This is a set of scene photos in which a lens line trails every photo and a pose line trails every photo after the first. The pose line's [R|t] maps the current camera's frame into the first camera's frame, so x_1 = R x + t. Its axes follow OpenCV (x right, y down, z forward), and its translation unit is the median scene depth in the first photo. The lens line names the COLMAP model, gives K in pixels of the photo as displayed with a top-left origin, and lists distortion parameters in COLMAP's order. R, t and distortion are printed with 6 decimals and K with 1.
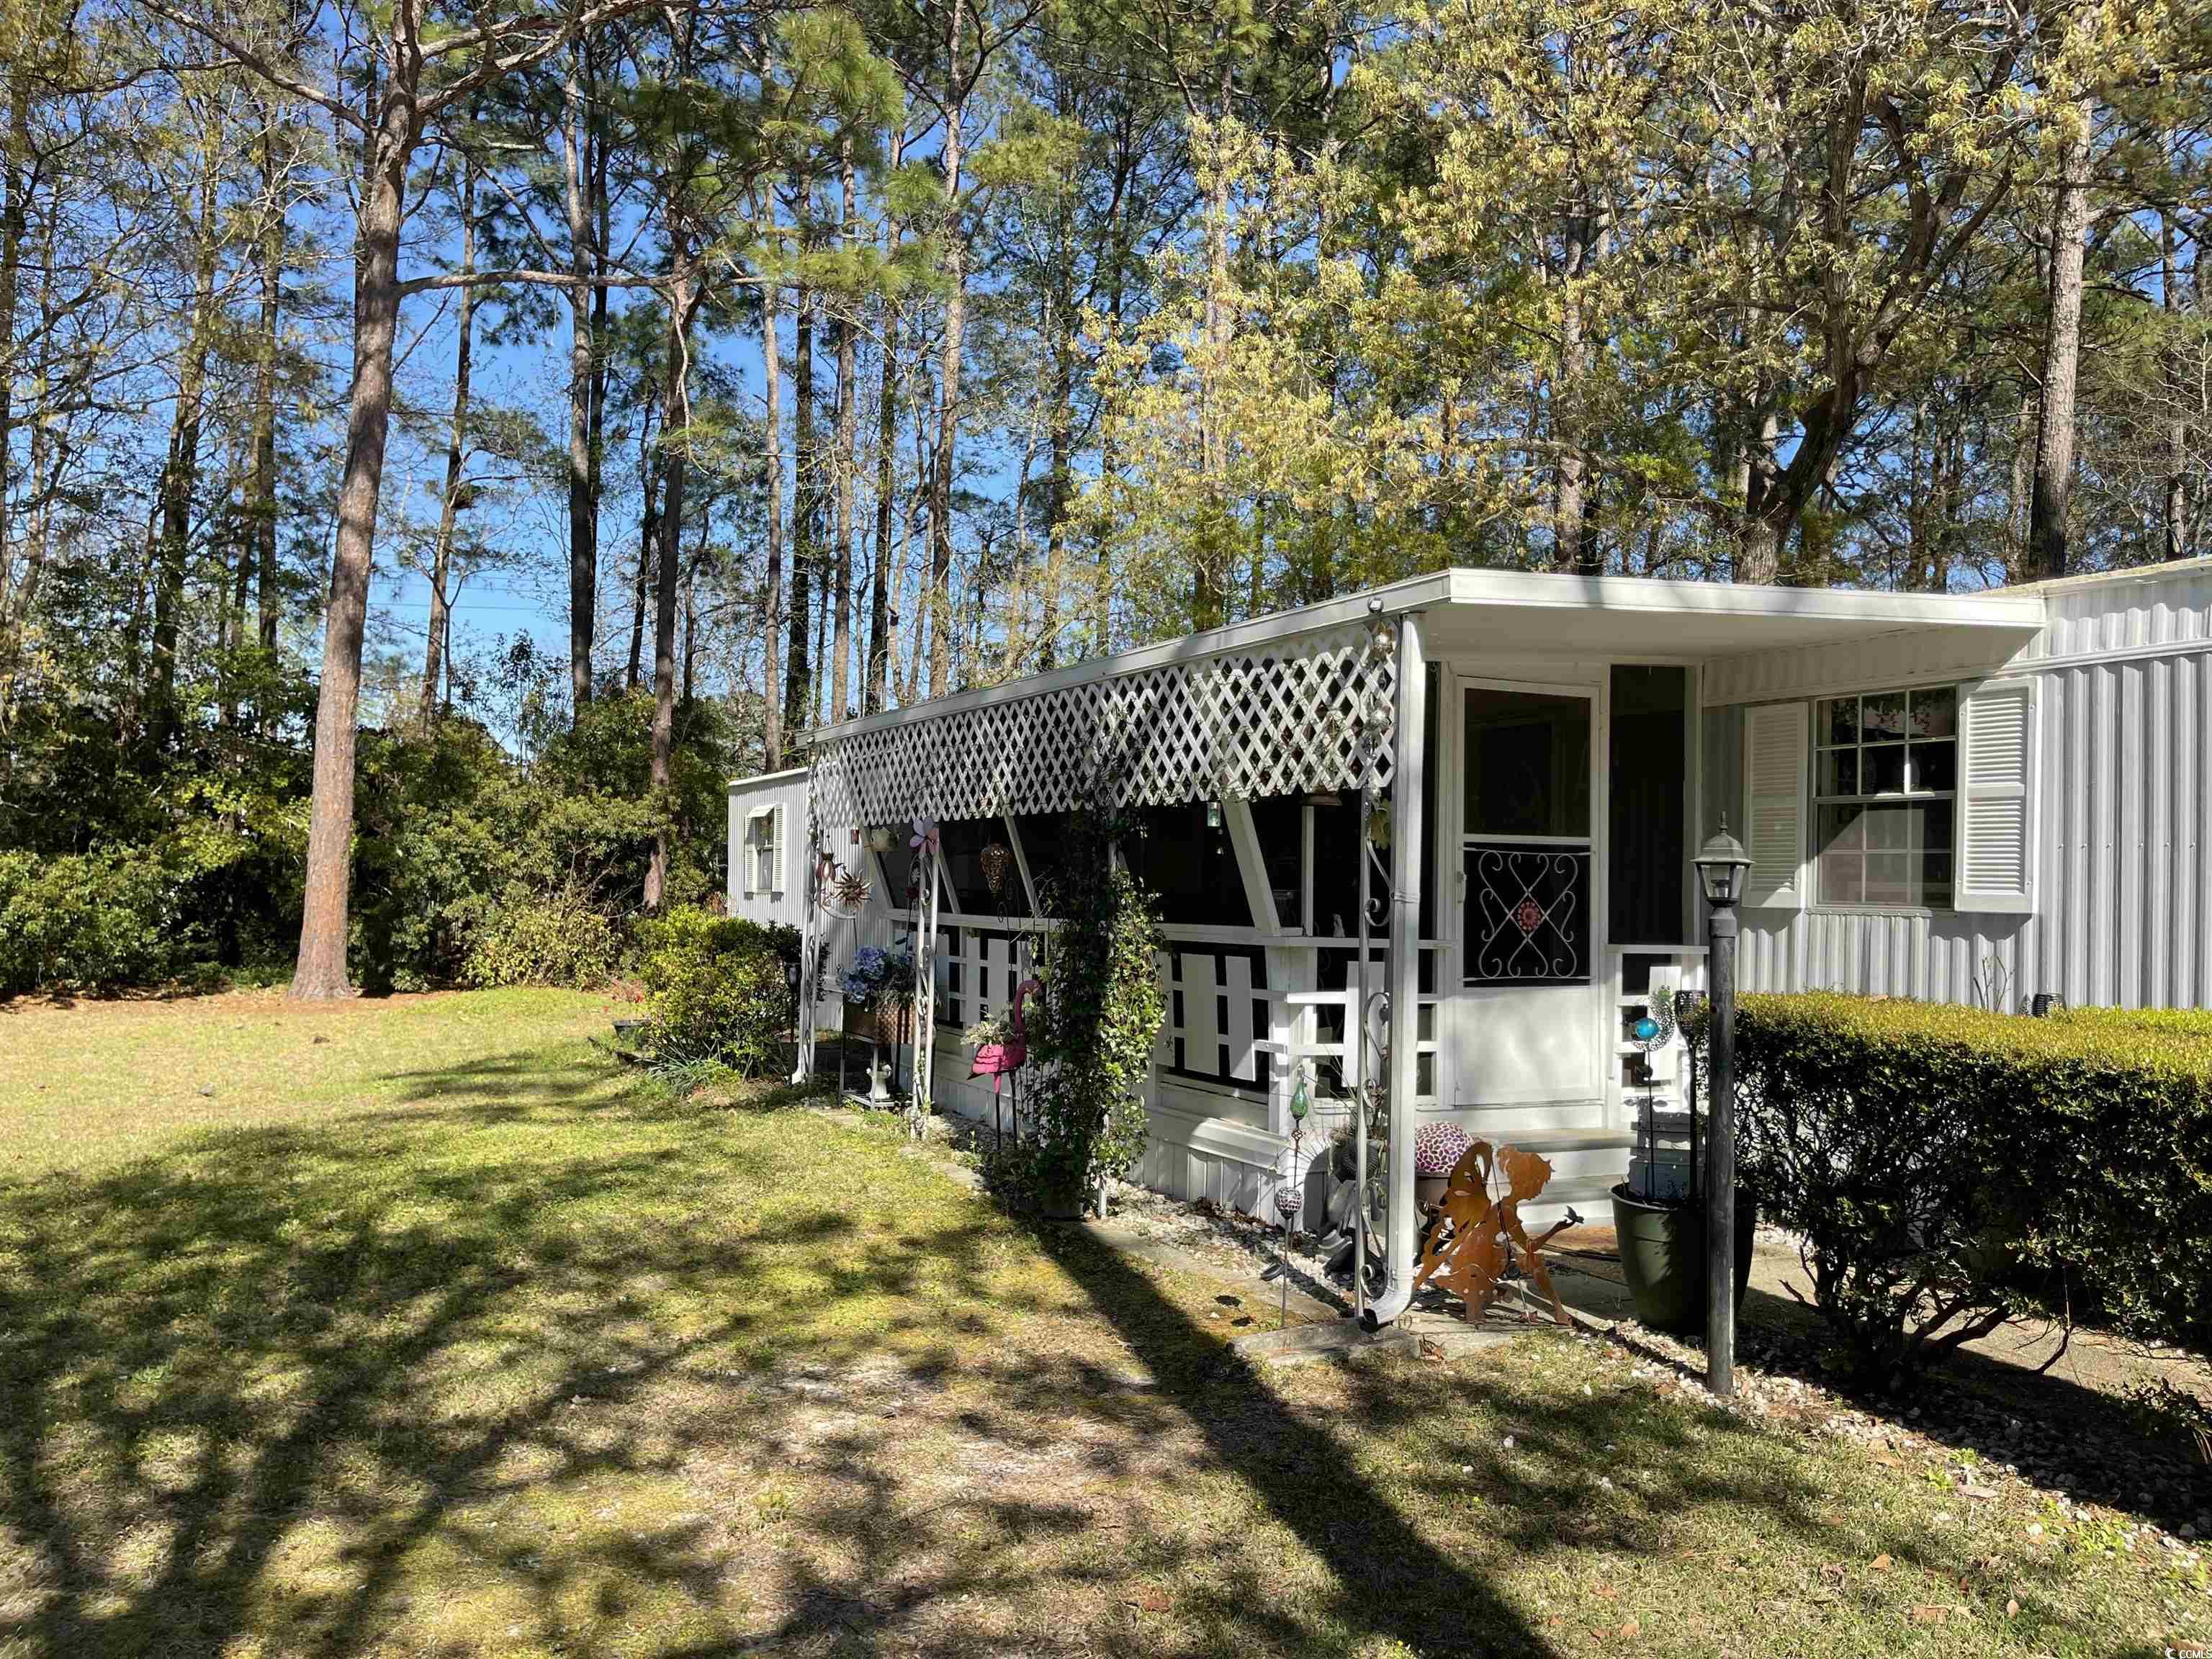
lens RADIAL K [[1669.2, 0, 1114.4], [0, 1669.2, 835.6], [0, 0, 1]] dist [0.045483, -0.038704]
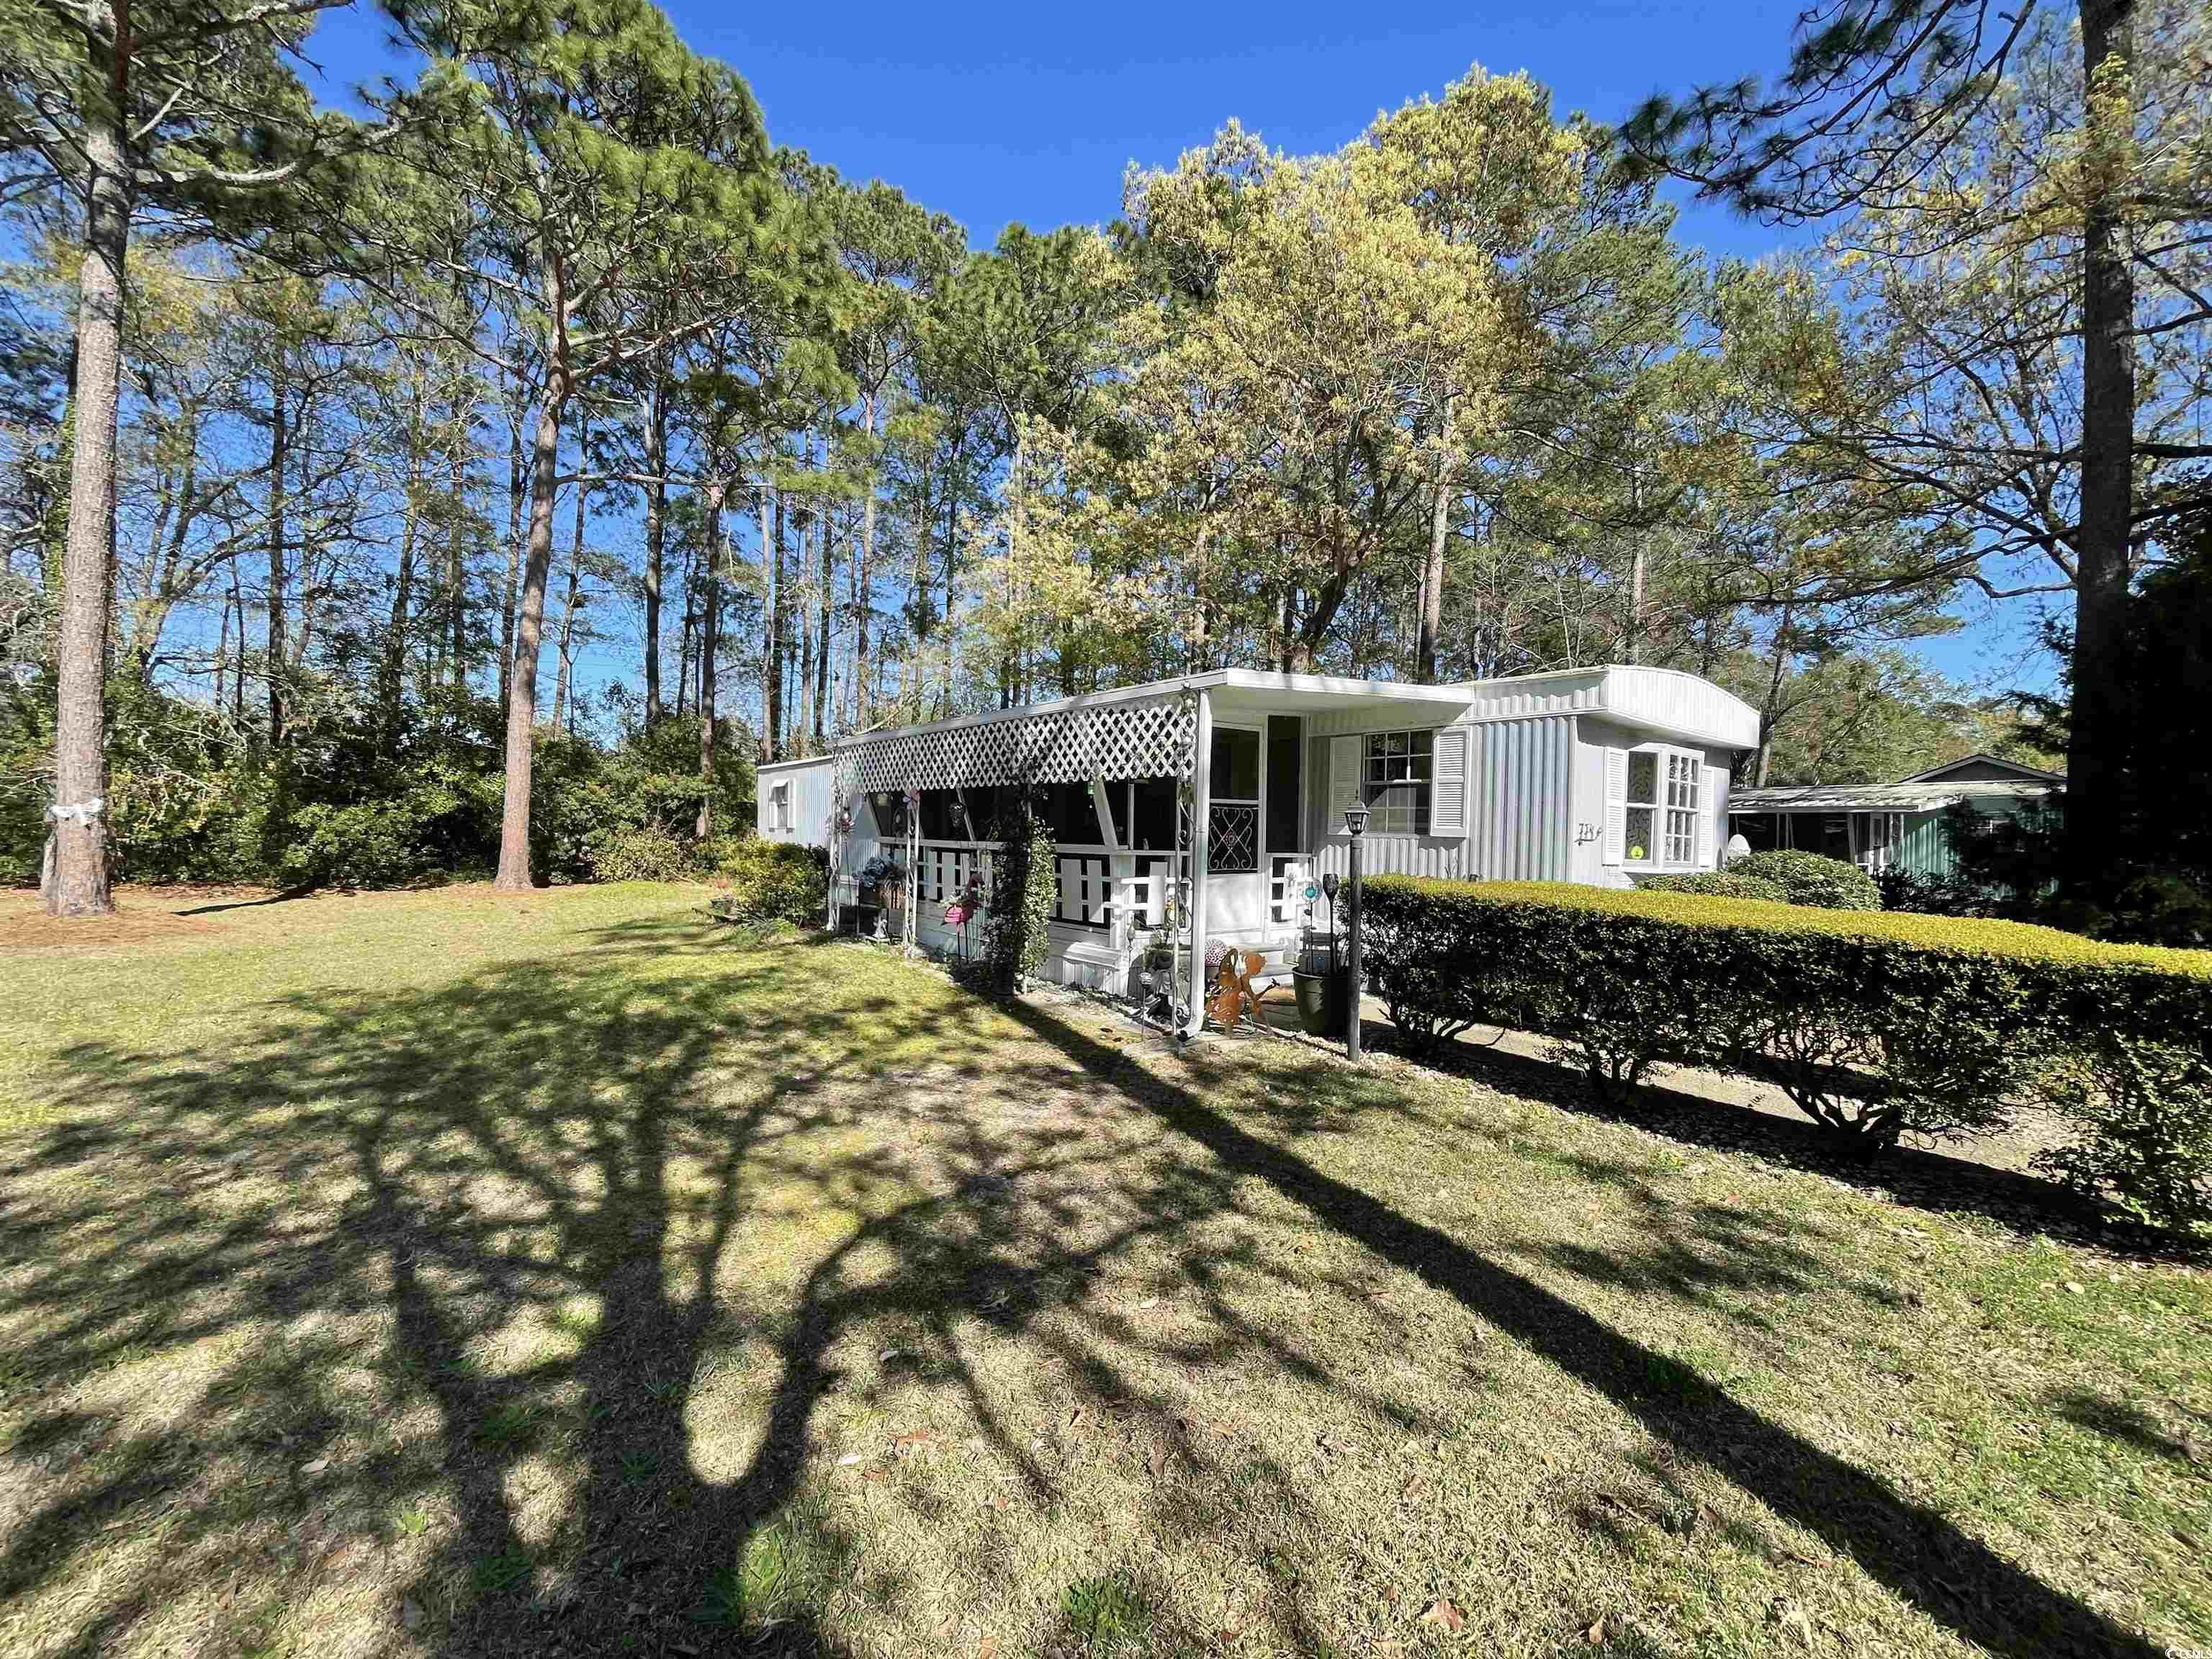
lens RADIAL K [[892.3, 0, 1088.9], [0, 892.3, 831.1], [0, 0, 1]] dist [-0.001165, 0.000952]
pose [[0.985817, -0.001476, 0.167816, -0.104122], [-0.004863, 0.999290, 0.037356, -0.001223], [-0.167752, -0.037643, 0.985110, -0.030004]]
